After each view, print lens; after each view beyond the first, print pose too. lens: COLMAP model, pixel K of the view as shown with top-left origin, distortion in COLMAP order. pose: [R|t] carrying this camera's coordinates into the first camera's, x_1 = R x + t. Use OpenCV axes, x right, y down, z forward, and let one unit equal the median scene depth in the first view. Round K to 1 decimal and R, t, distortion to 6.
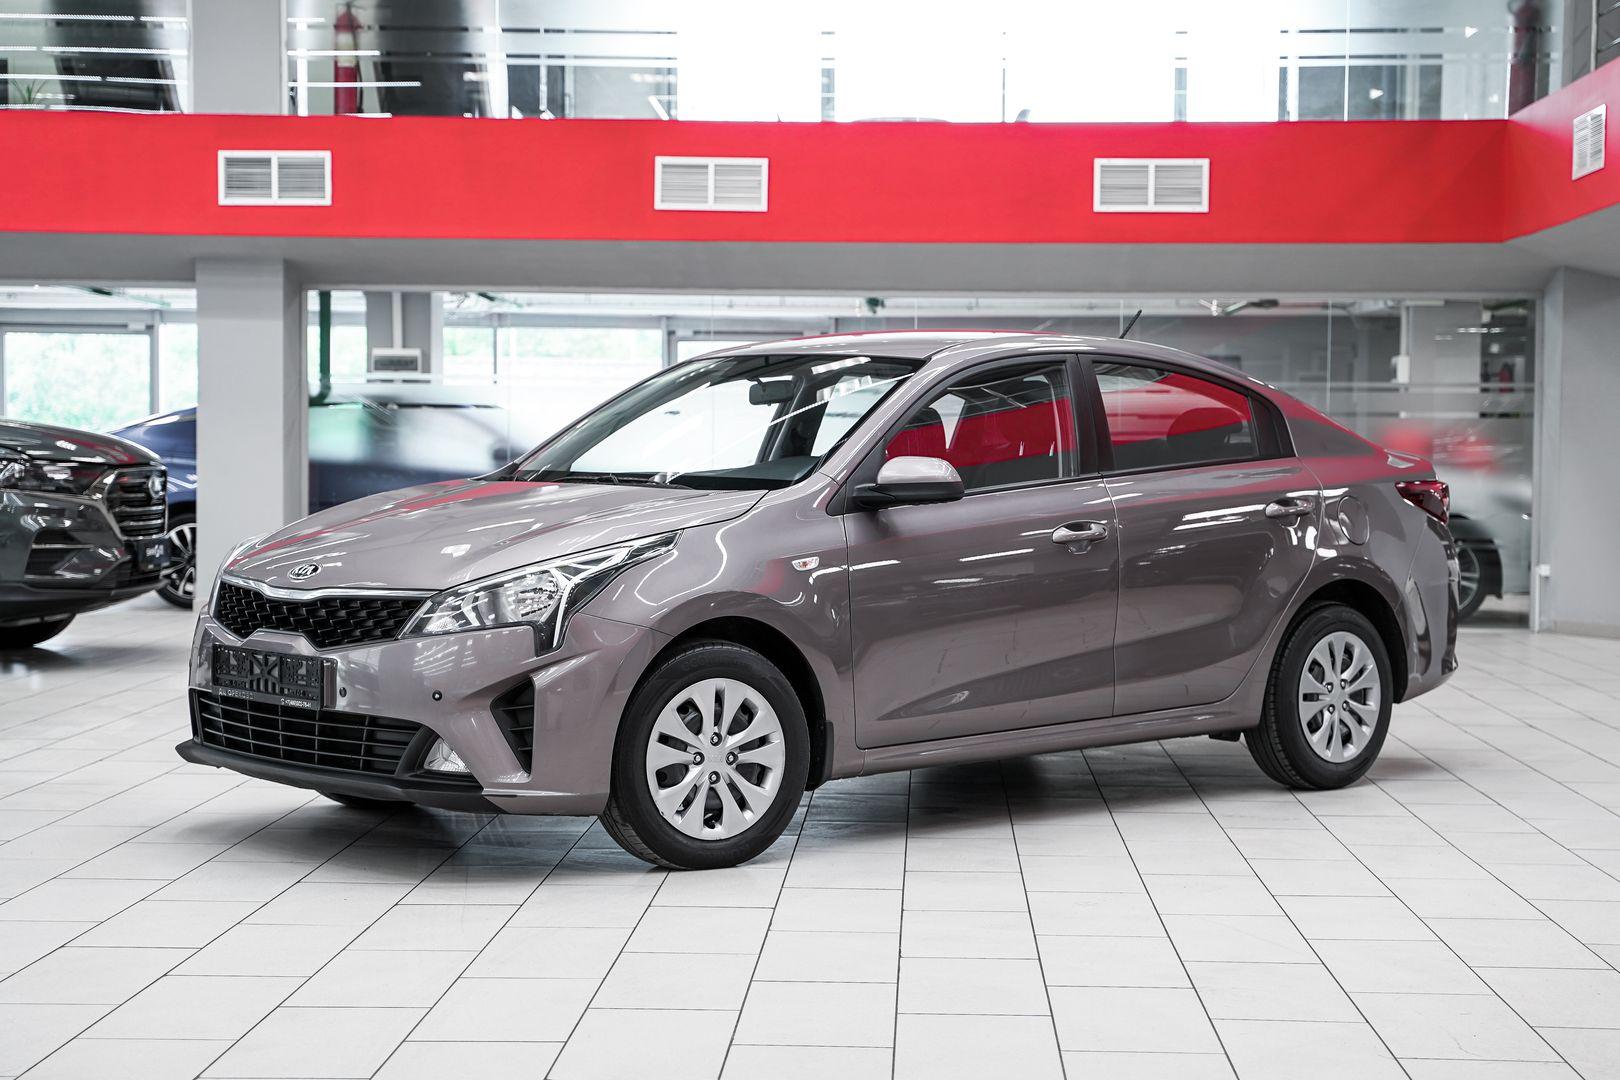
lens RADIAL K [[2709.0, 0, 831.0], [0, 2709.0, 538.7], [0, 0, 1]] dist [0.174569, 0.085474]
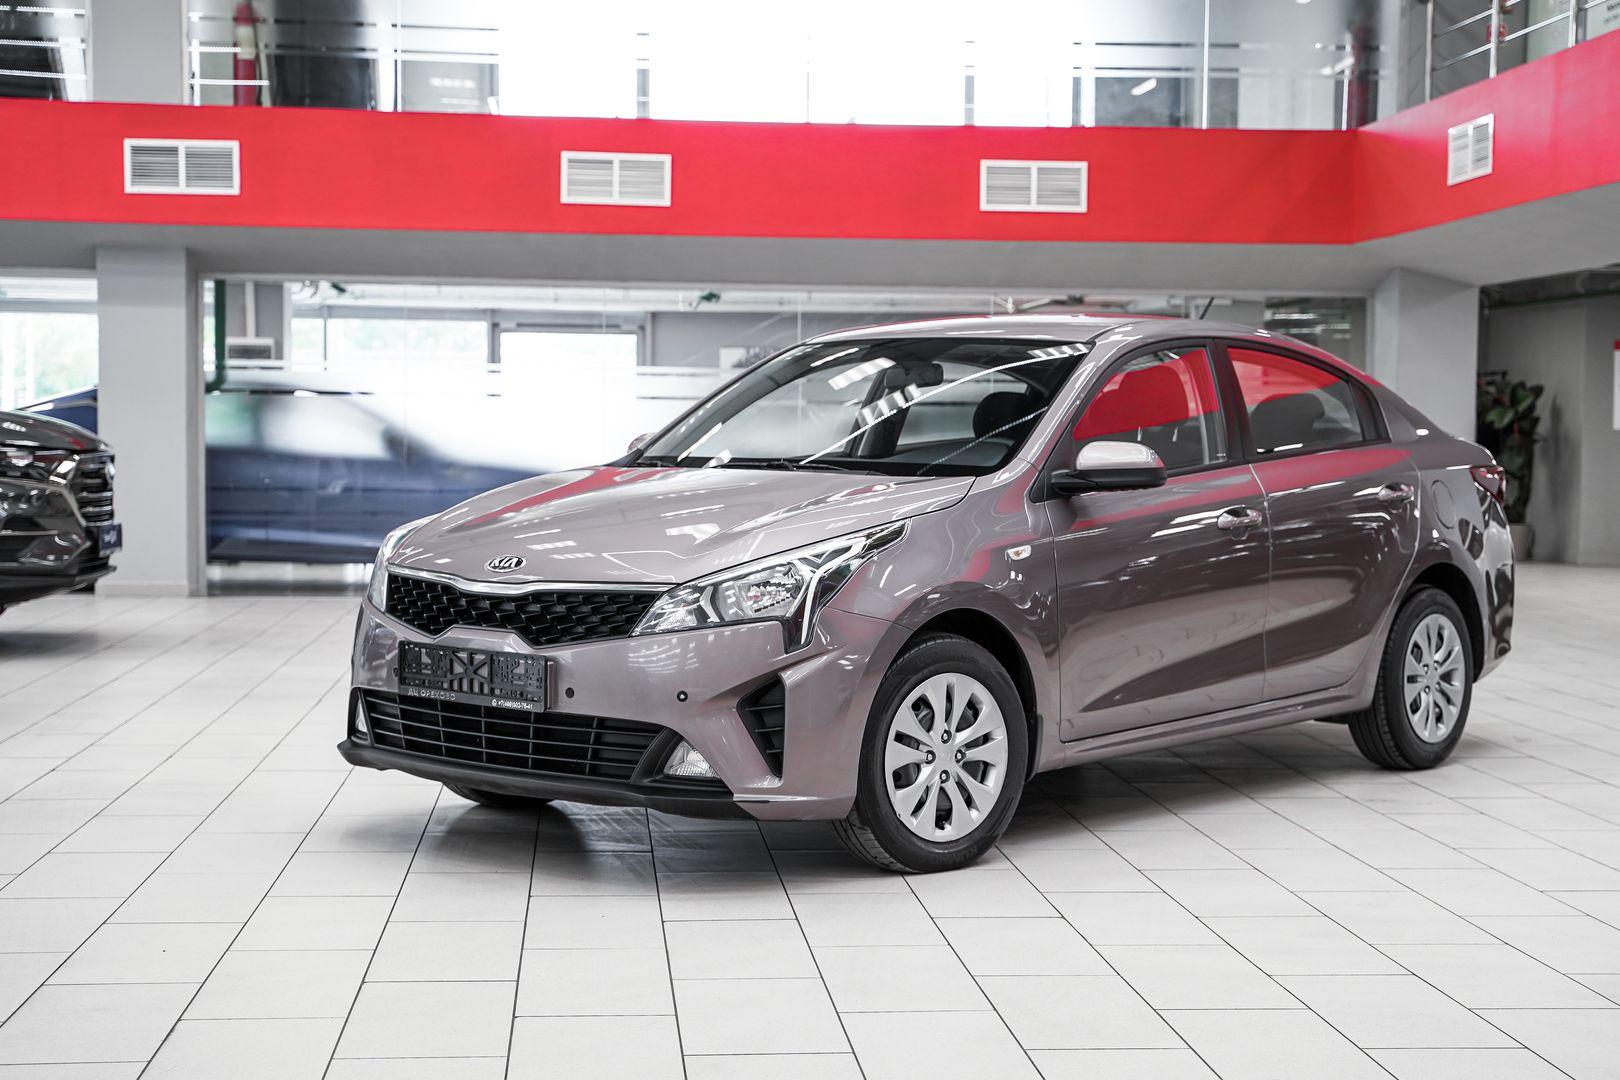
lens RADIAL K [[2430.2, 0, 810.0], [0, 2430.2, 540.0], [0, 0, 1]] dist [0.141328, 0.005205]
pose [[0.992176, -0.005053, 0.124748, -0.086313], [0.003842, 0.999943, 0.009948, -0.001911], [-0.124791, -0.009391, 0.992139, 0.066793]]
